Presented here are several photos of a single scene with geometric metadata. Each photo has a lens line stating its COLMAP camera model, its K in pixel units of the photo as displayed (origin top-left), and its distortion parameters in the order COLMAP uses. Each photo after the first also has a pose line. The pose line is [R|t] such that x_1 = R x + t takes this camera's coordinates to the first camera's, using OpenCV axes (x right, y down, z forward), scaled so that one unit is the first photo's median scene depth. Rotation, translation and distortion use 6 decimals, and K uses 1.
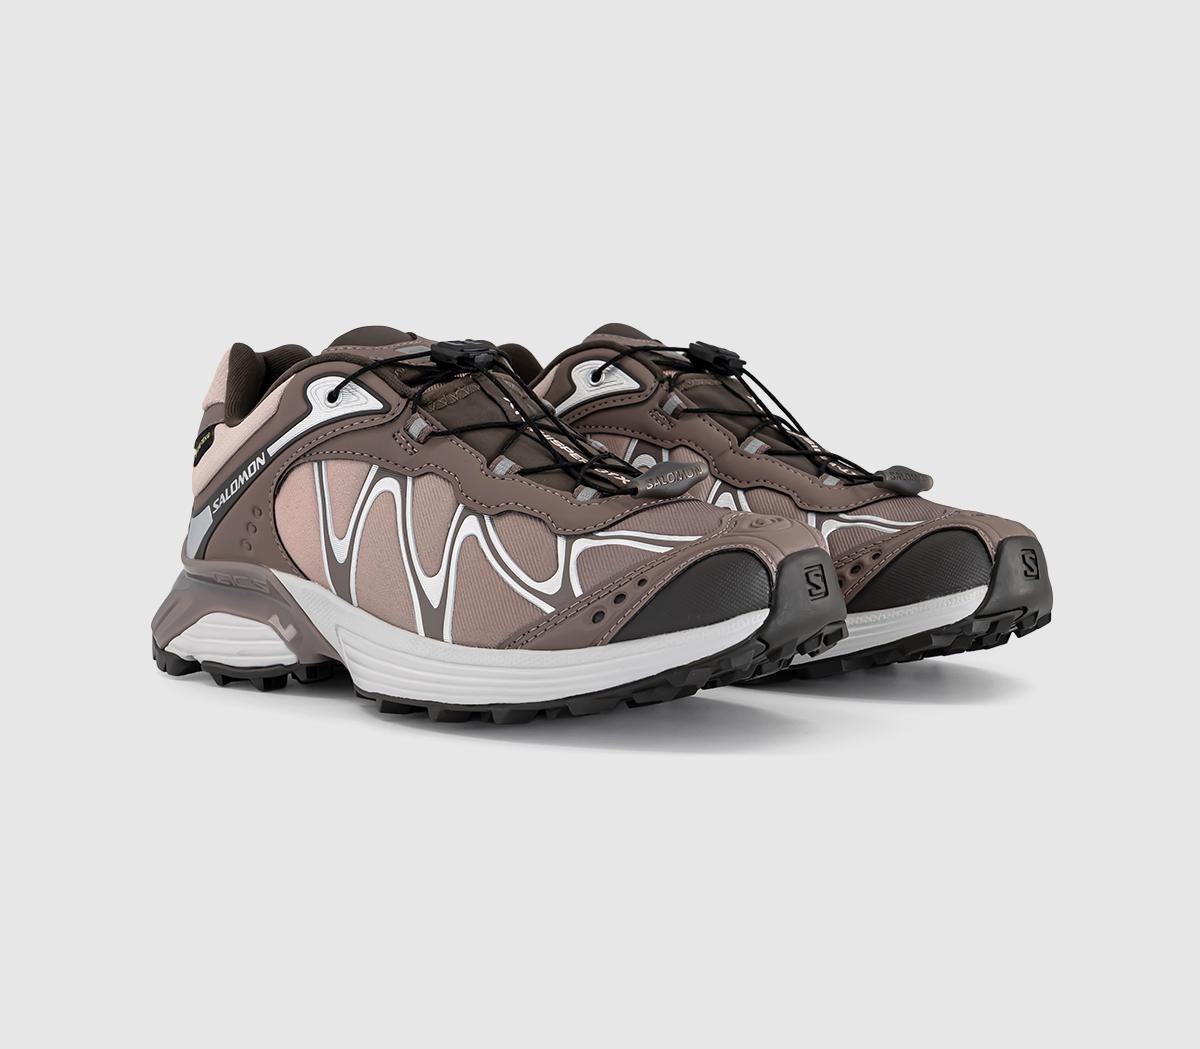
lens RADIAL K [[1831.7, 0, 600.0], [0, 1831.7, 524.5], [0, 0, 1]] dist [0.007145, 0.019021]
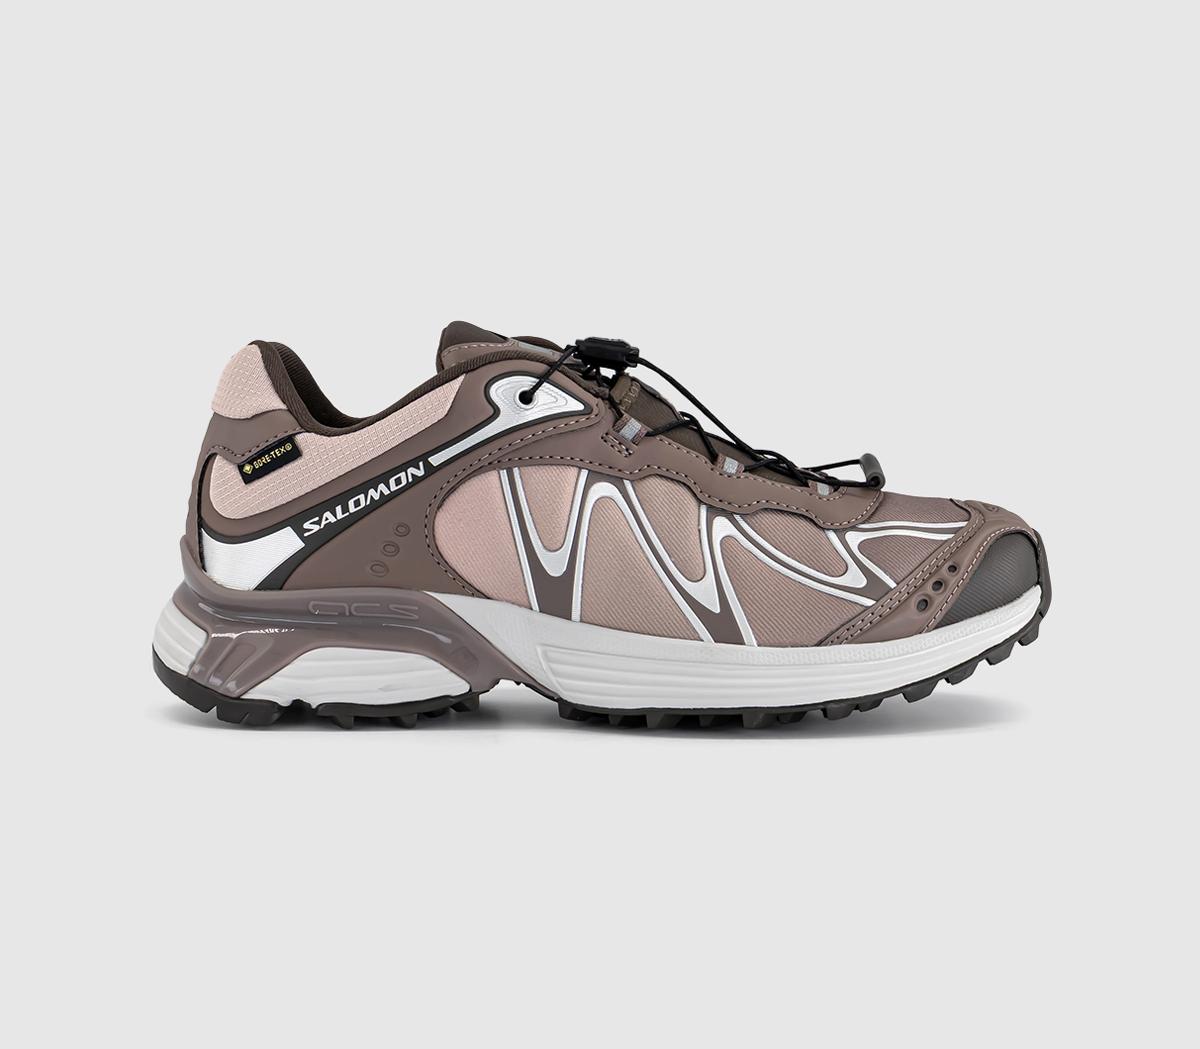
lens RADIAL K [[1831.7, 0, 600.0], [0, 1831.7, 524.5], [0, 0, 1]] dist [0.007145, 0.019021]
pose [[0.820477, -0.062598, 0.568243, -0.643679], [0.057265, 0.997987, 0.027255, -0.029134], [-0.568805, 0.010178, 0.822410, 0.220810]]
